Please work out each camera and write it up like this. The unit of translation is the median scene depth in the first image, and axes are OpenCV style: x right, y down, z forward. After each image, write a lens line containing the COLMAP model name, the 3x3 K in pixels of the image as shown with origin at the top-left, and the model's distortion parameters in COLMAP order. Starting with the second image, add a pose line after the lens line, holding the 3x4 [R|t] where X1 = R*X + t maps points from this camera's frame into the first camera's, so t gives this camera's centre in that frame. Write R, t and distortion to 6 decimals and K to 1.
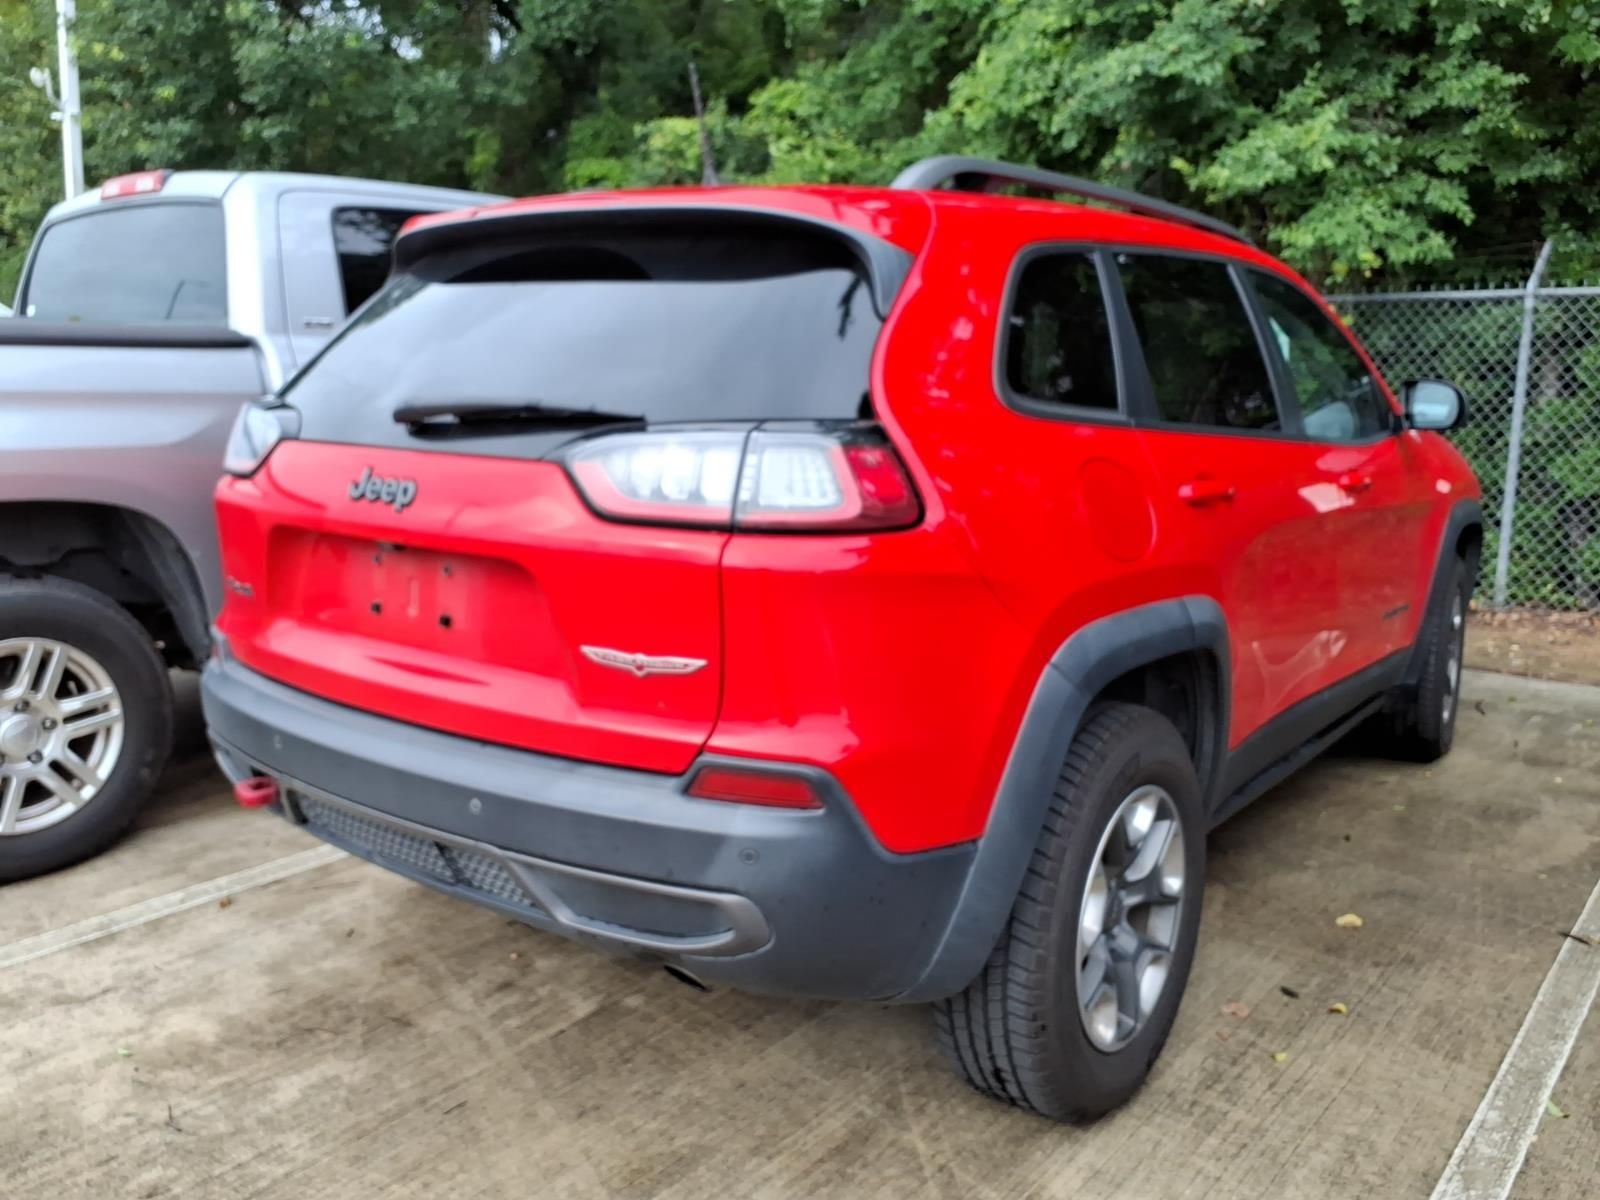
lens RADIAL K [[1334.6, 0, 800.0], [0, 1334.6, 600.0], [0, 0, 1]] dist [0.004174, -0.005119]
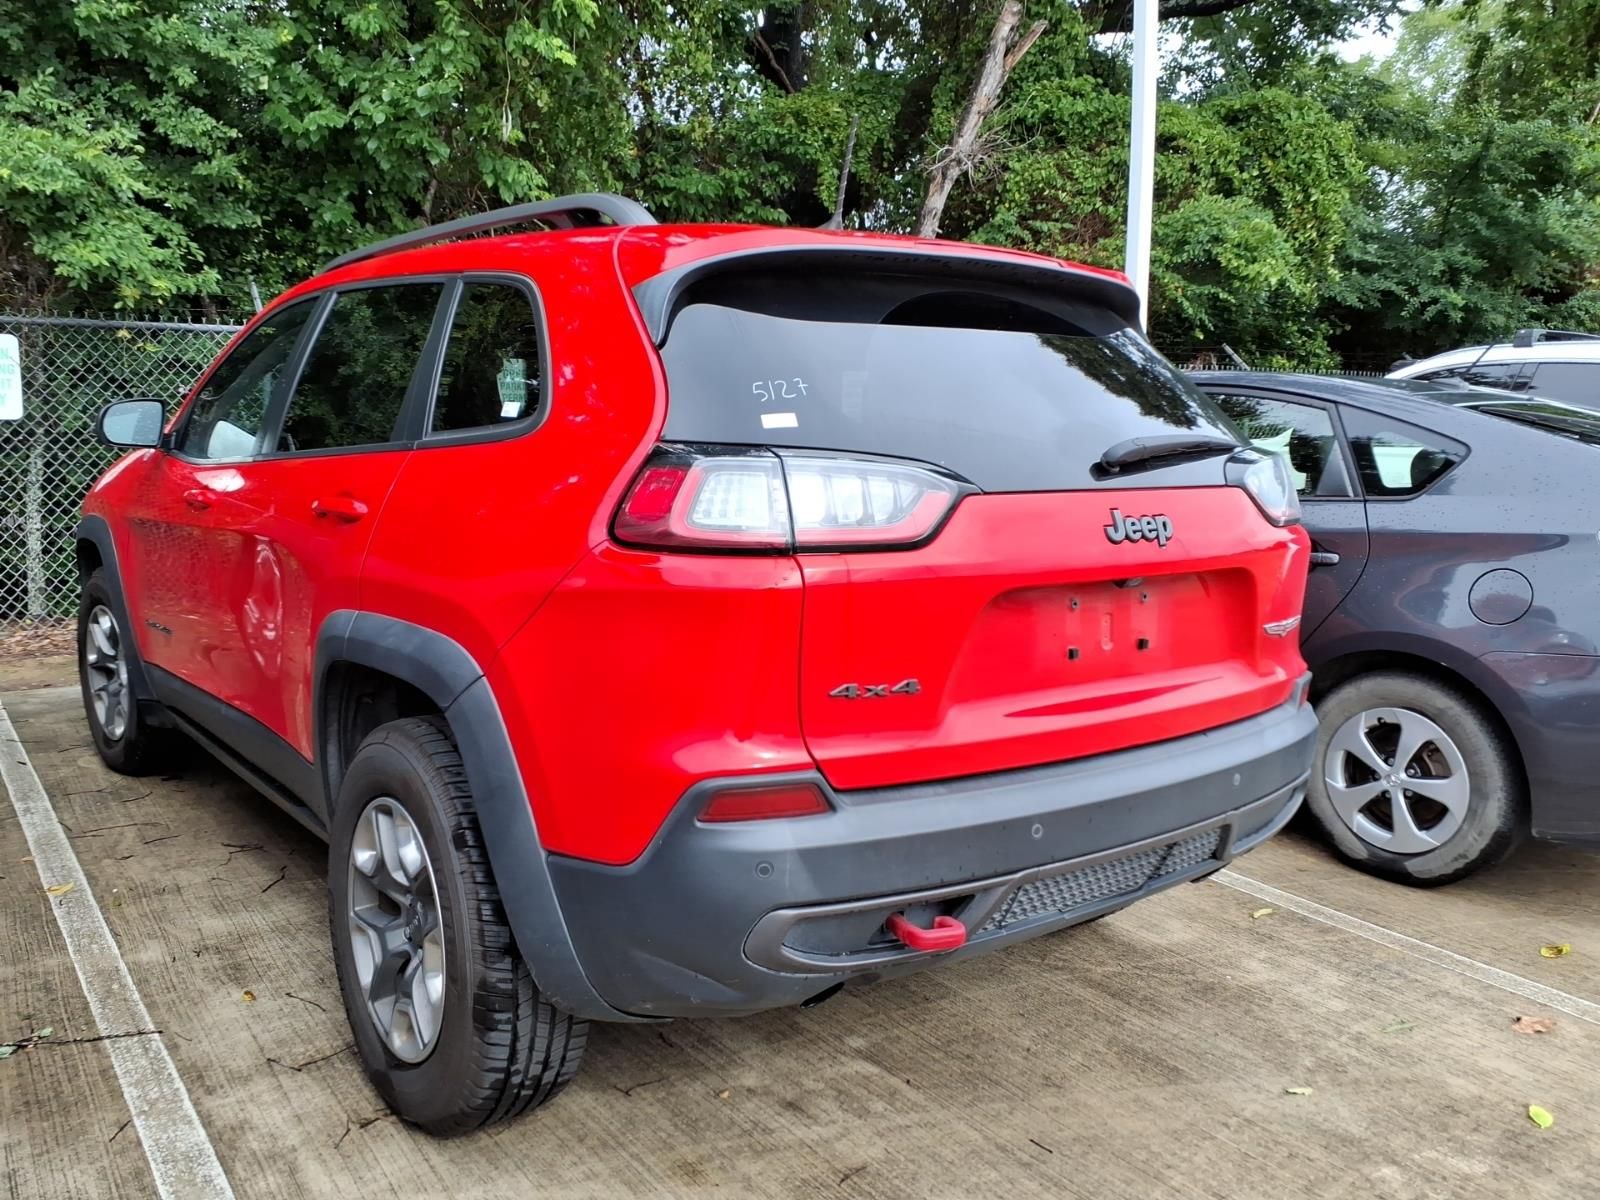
lens RADIAL K [[1293.6, 0, 803.2], [0, 1293.6, 613.4], [0, 0, 1]] dist [0.027085, -0.025942]
pose [[0.258658, -0.153225, 0.953739, -0.949585], [0.155885, 0.981019, 0.115331, -0.122403], [-0.953308, 0.118842, 0.277634, 0.691355]]
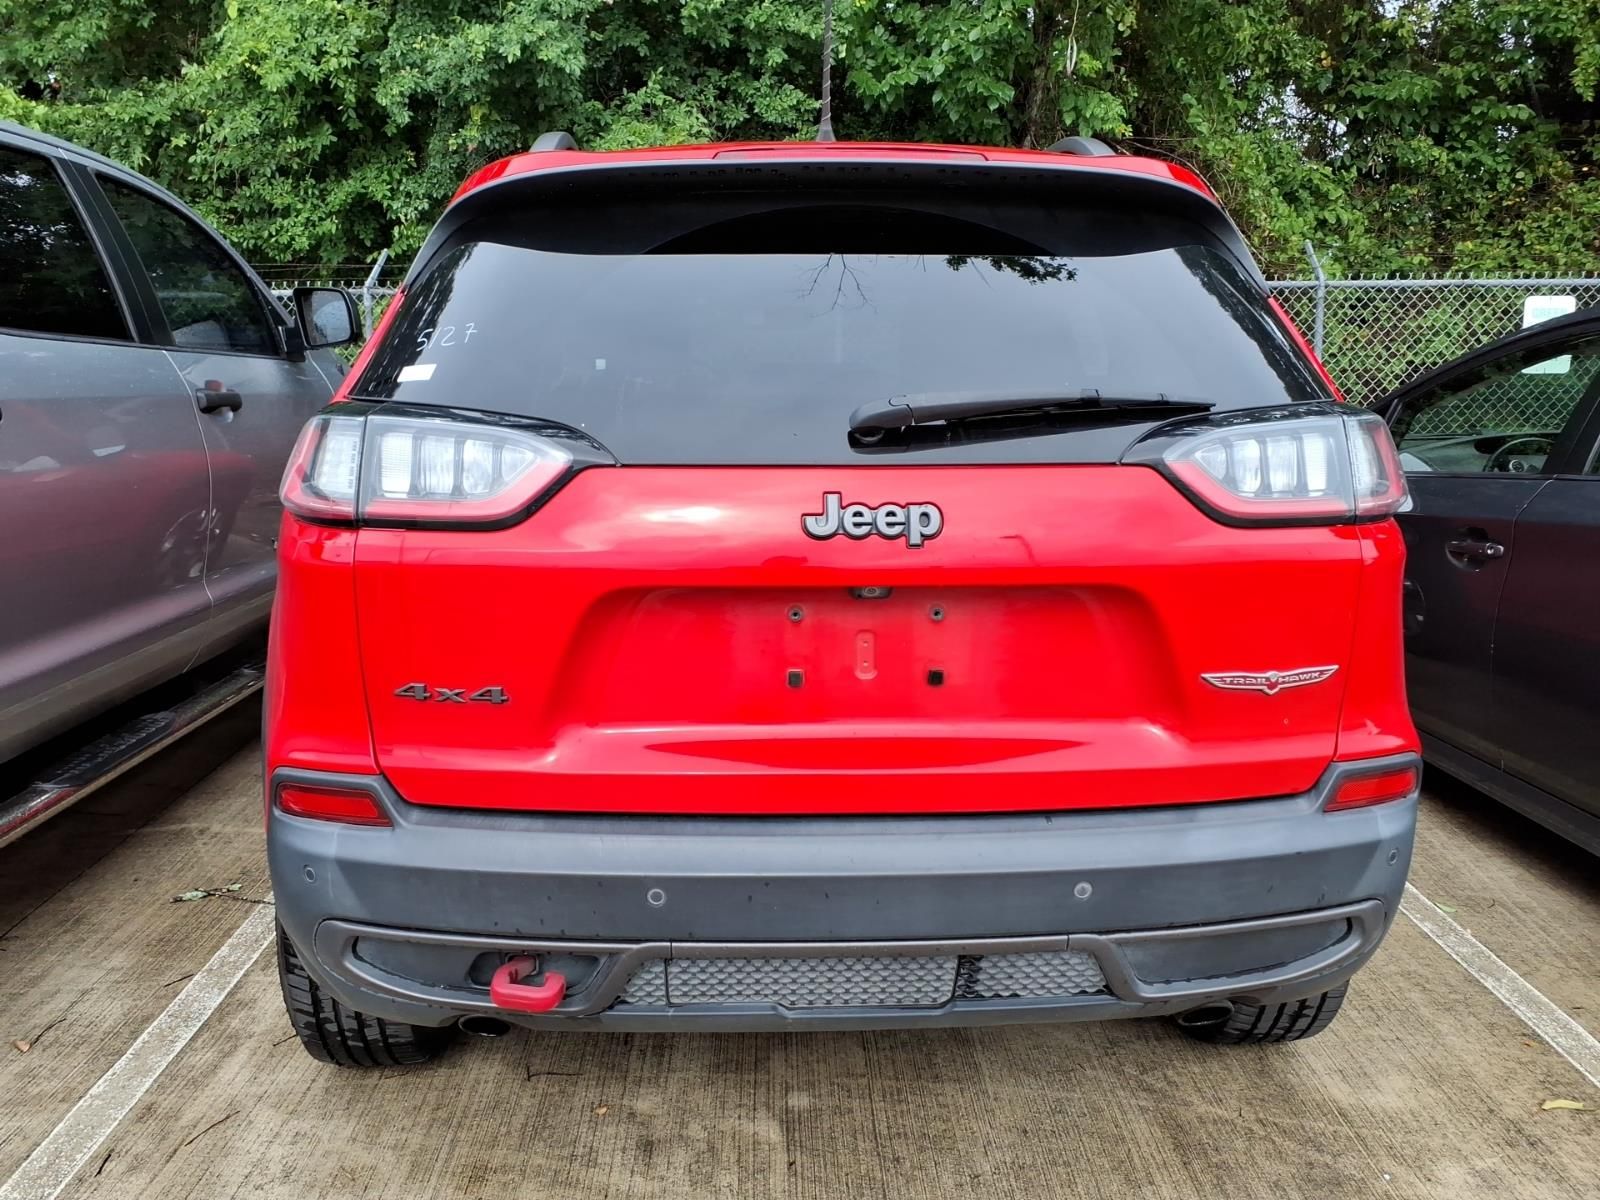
lens RADIAL K [[1293.6, 0, 803.2], [0, 1293.6, 613.4], [0, 0, 1]] dist [0.027085, -0.025942]
pose [[0.762237, -0.137744, 0.632473, -0.570316], [0.124158, 0.990066, 0.065991, -0.058450], [-0.635279, 0.028226, 0.771766, 0.330112]]
